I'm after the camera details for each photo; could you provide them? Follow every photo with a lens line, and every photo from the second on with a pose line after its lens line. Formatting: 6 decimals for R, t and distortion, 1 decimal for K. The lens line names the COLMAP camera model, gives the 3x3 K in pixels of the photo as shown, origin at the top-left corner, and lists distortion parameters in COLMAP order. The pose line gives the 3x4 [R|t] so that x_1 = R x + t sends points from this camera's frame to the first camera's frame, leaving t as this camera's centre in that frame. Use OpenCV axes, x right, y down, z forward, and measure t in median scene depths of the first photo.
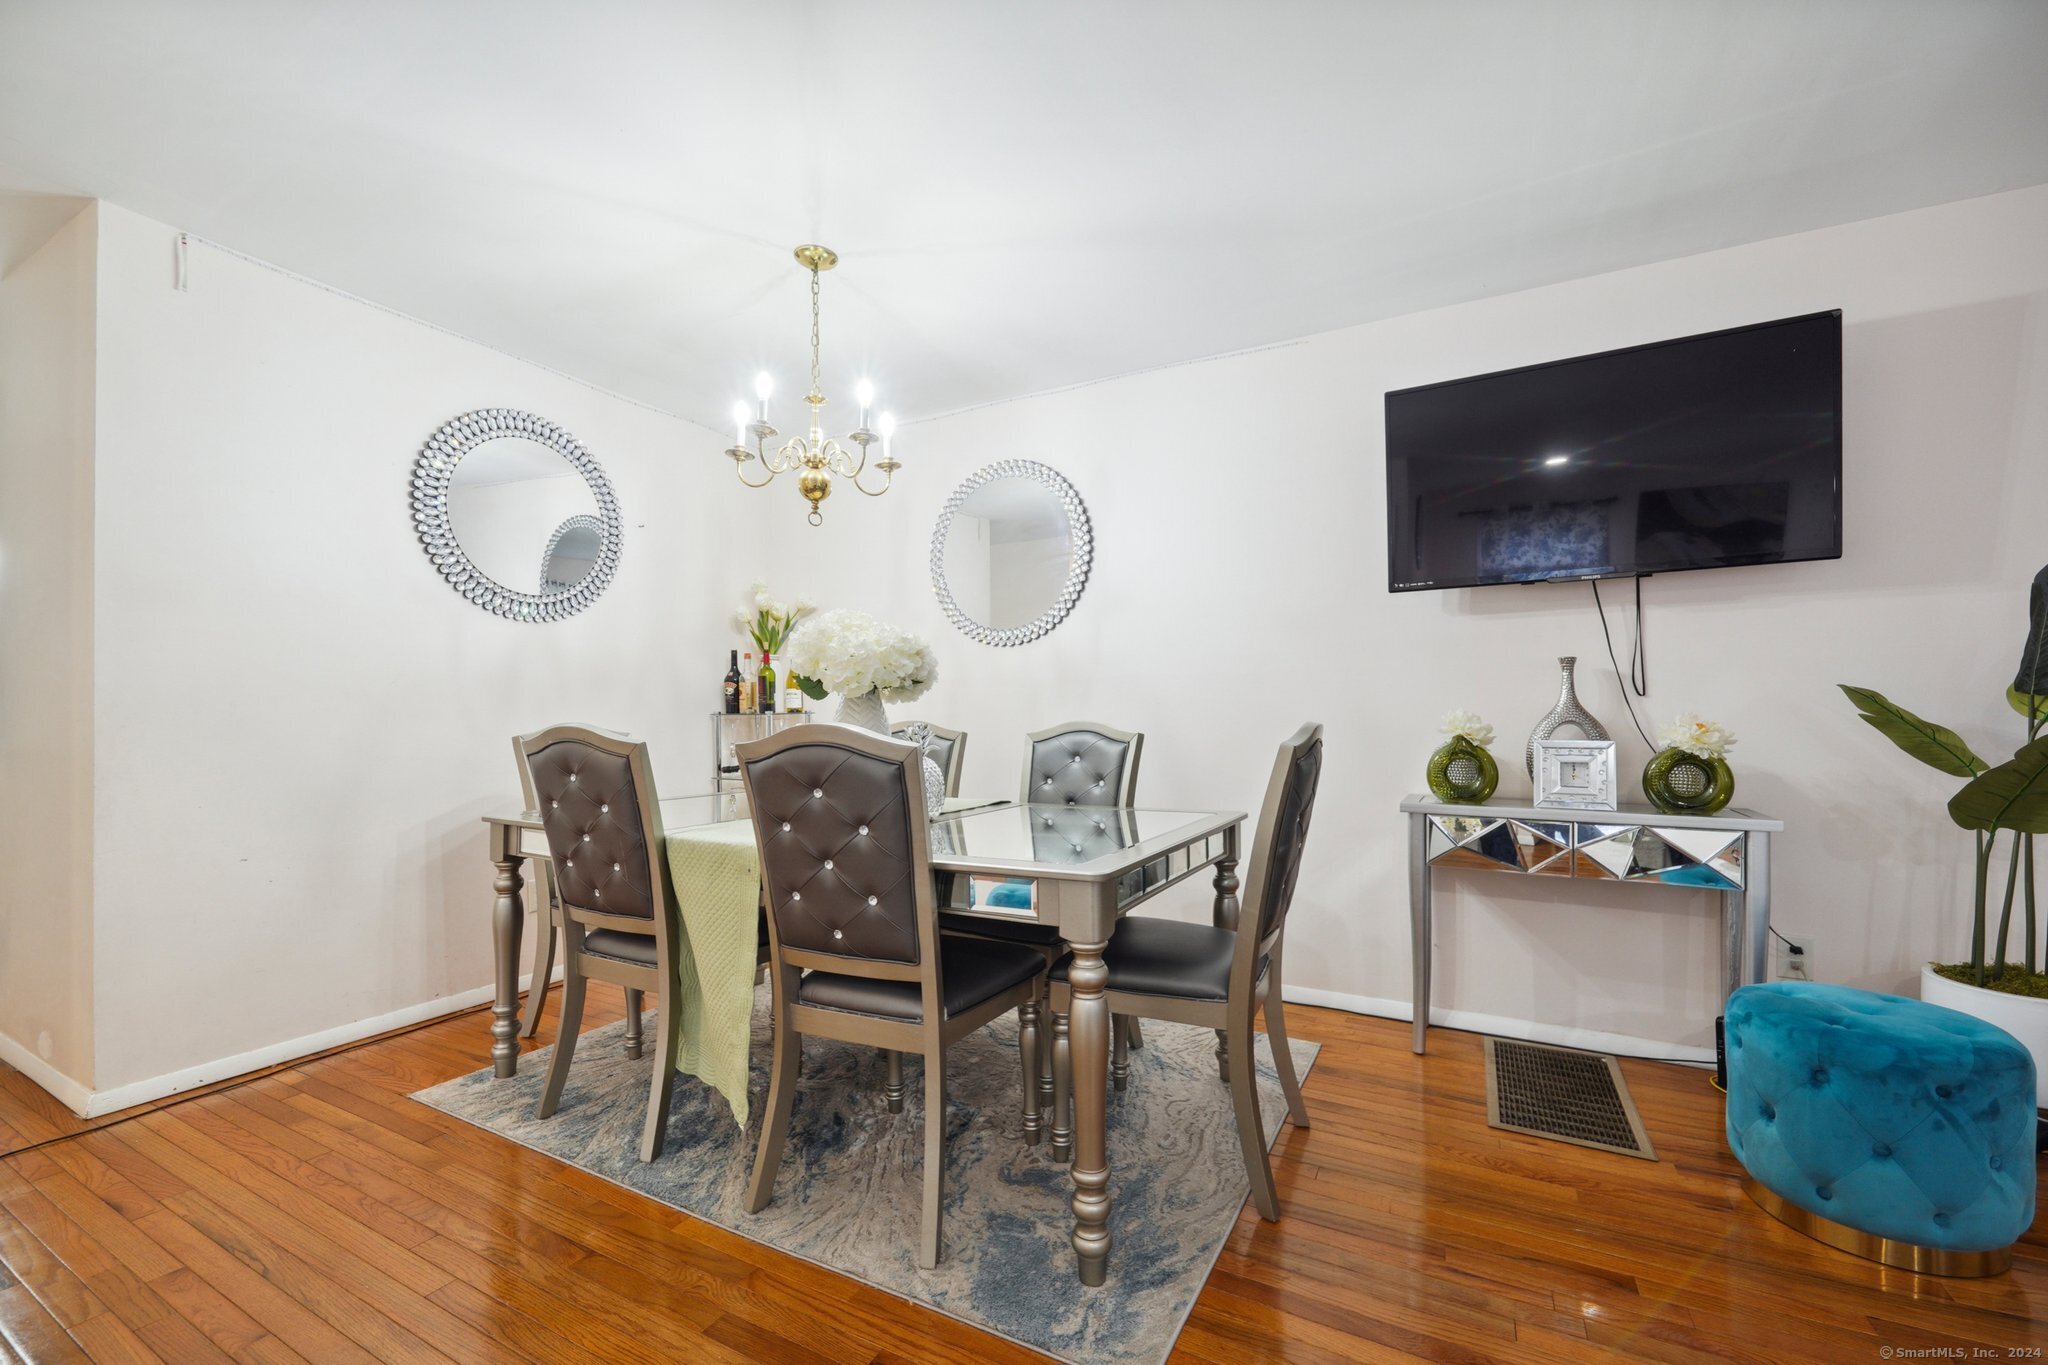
lens RADIAL K [[817.7, 0, 1031.5], [0, 817.7, 720.3], [0, 0, 1]] dist [-0.003522, -0.000122]
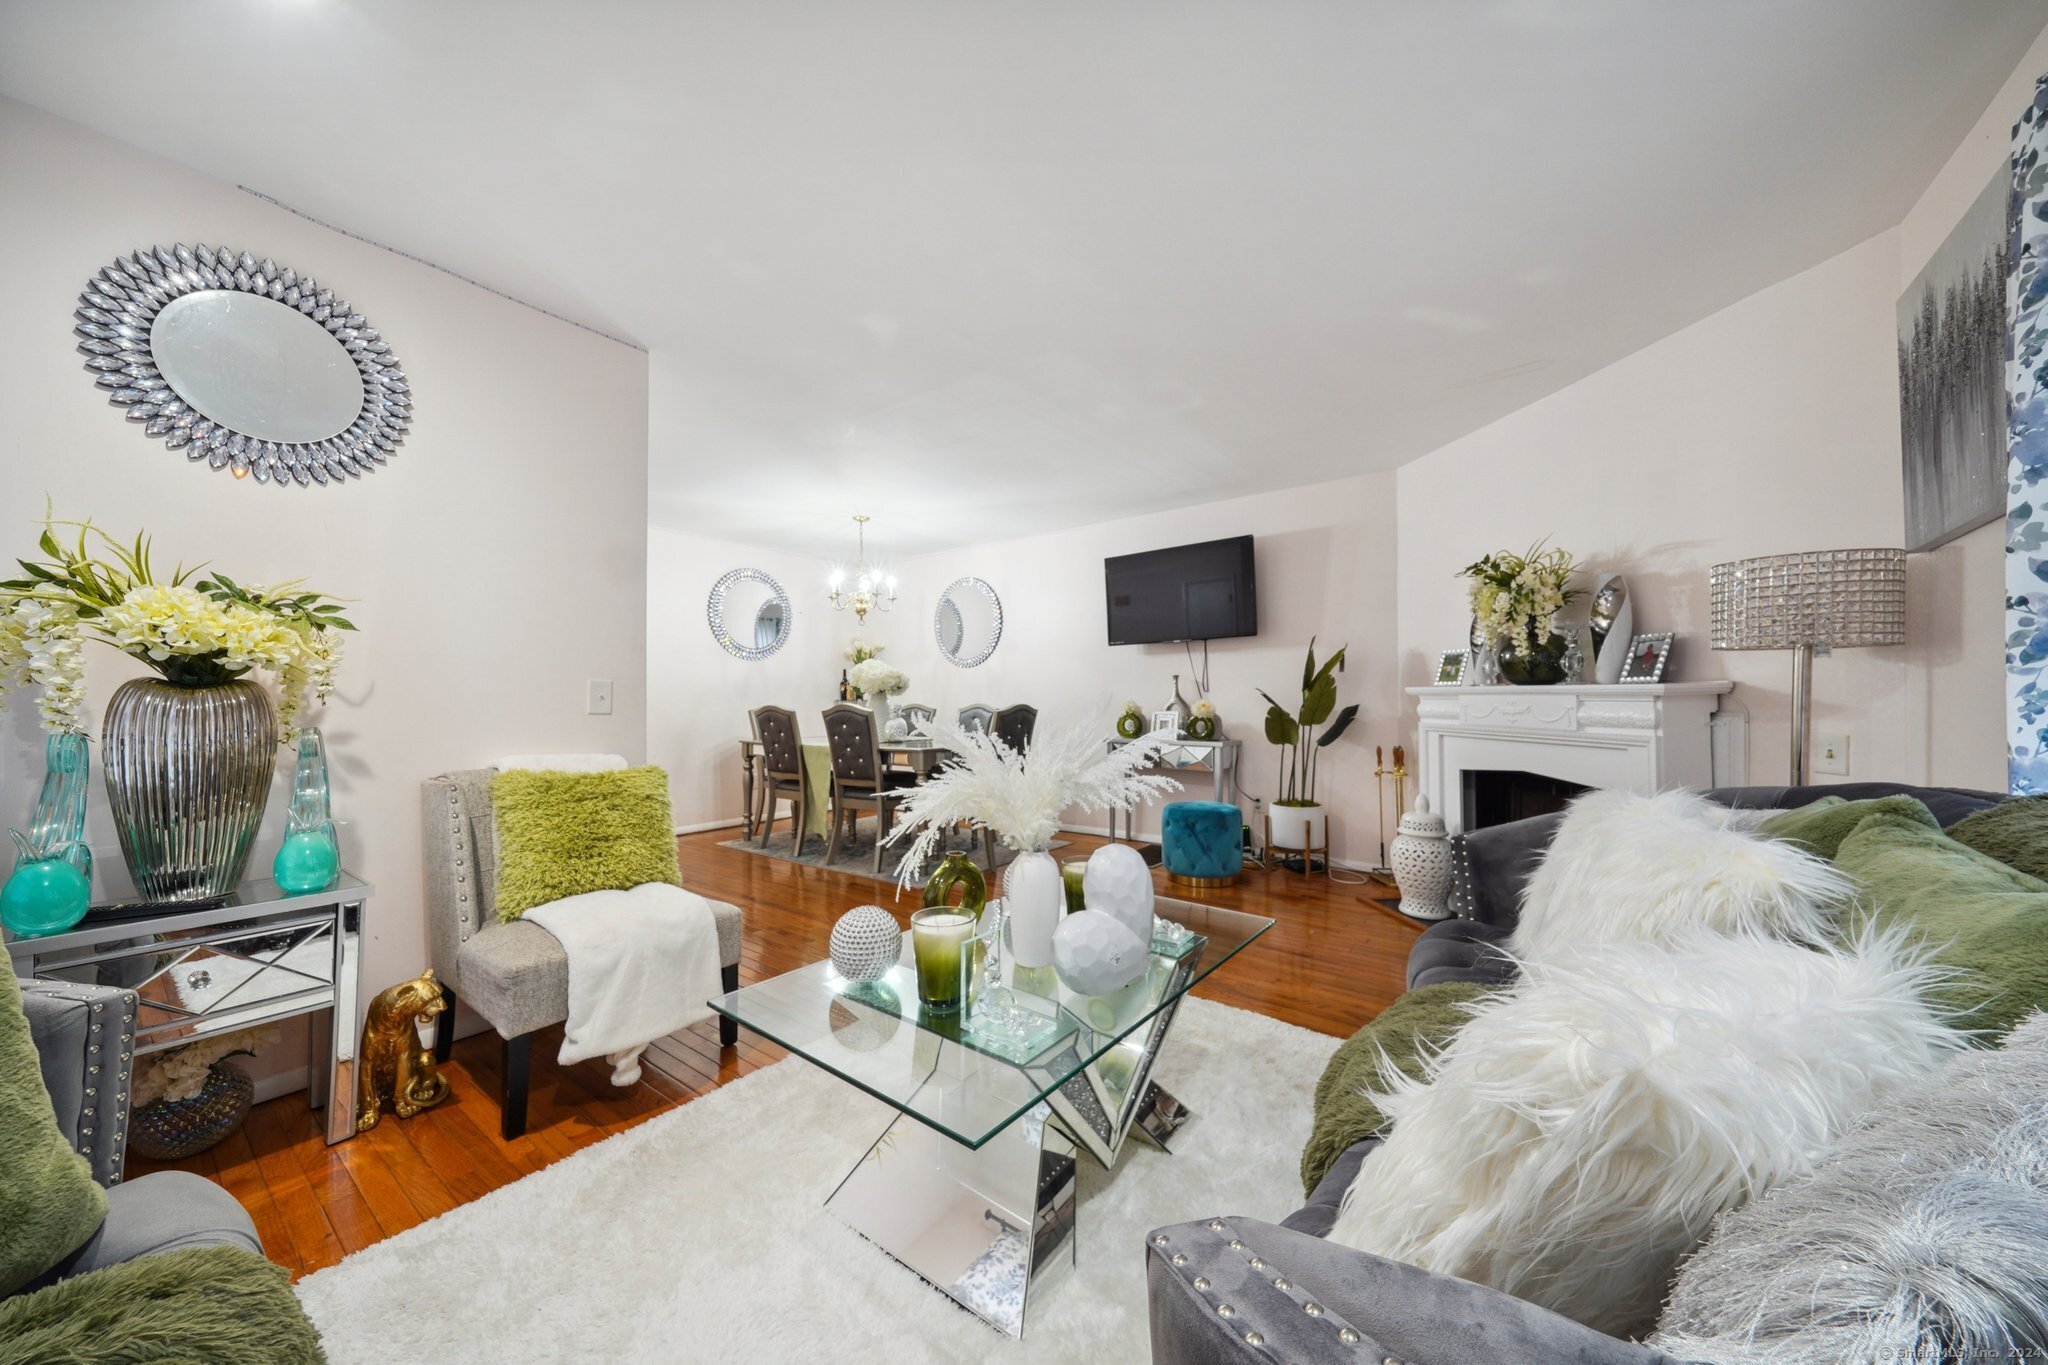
lens RADIAL K [[711.4, 0, 1027.4], [0, 711.4, 697.1], [0, 0, 1]] dist [0.008310, 0.000003]
pose [[0.986712, -0.003290, -0.162446, 0.606987], [0.001490, 0.999936, -0.011206, 0.006978], [0.162473, 0.010815, 0.986654, -1.098920]]
